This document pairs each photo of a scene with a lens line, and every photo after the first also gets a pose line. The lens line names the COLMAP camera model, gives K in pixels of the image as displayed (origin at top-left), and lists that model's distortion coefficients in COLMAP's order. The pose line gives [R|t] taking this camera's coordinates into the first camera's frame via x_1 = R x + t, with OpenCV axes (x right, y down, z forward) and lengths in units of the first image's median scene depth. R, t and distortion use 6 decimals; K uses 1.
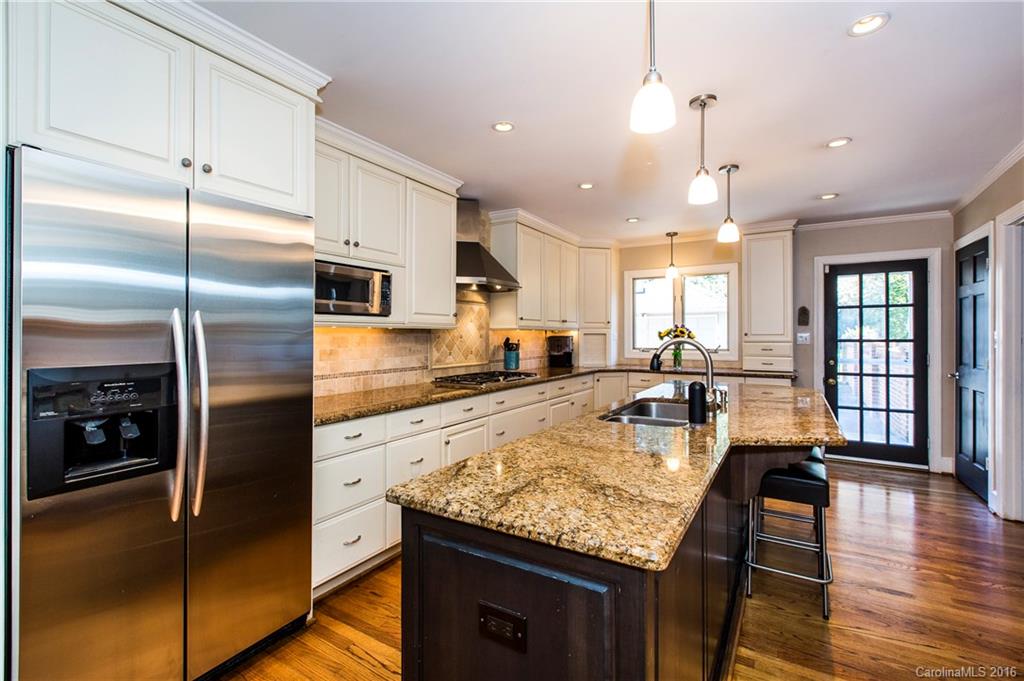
lens RADIAL K [[459.6, 0, 506.5], [0, 459.6, 334.0], [0, 0, 1]] dist [-0.010232, 0.000330]
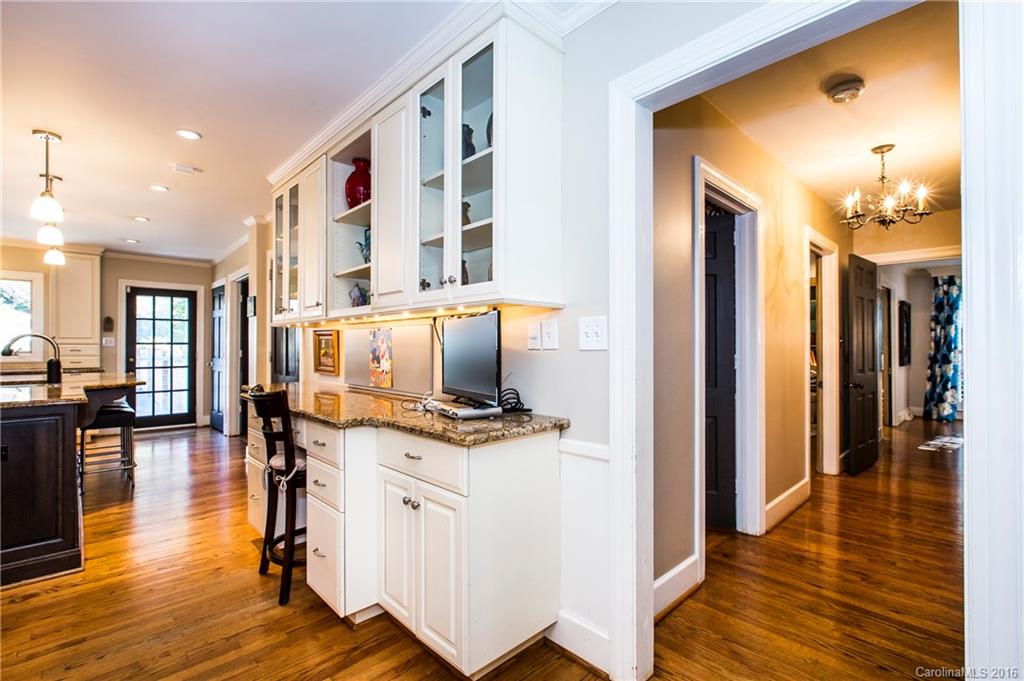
lens RADIAL K [[459.6, 0, 507.3], [0, 459.6, 342.2], [0, 0, 1]] dist [-0.010232, 0.000330]
pose [[0.246146, 0.008648, 0.969194, -0.338565], [-0.003583, 0.999961, -0.008013, 0.018917], [-0.969226, -0.001500, 0.246167, -0.425984]]
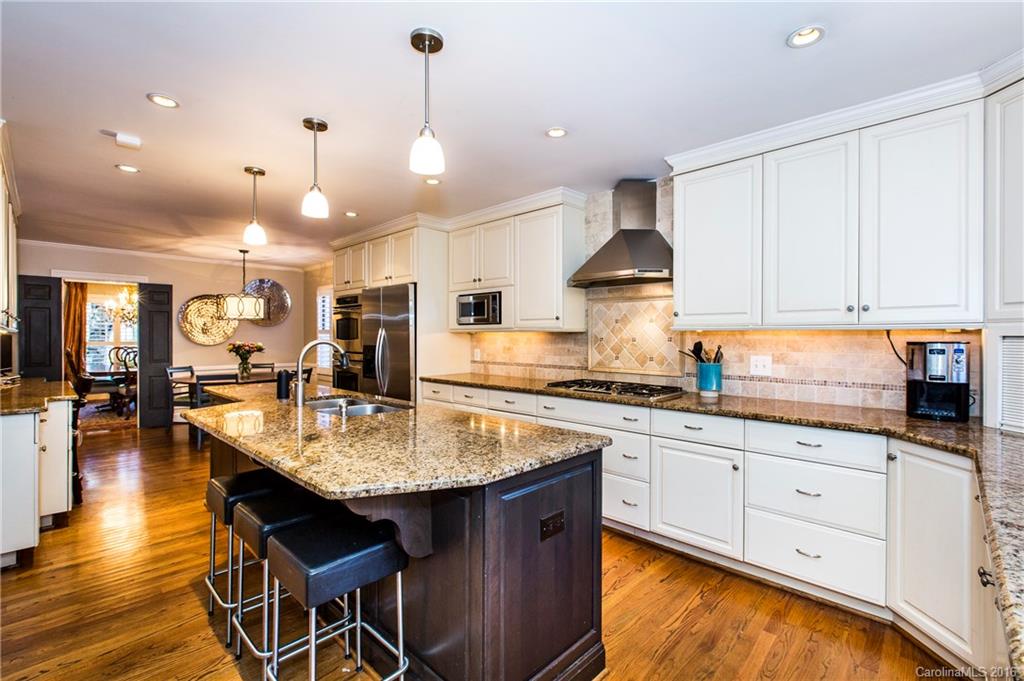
lens RADIAL K [[459.6, 0, 510.7], [0, 459.6, 338.8], [0, 0, 1]] dist [-0.010232, 0.000330]
pose [[-0.203376, 0.007203, -0.979074, 0.430236], [0.001173, 0.999974, 0.007113, -0.001191], [0.979100, 0.000298, -0.203379, 0.508155]]
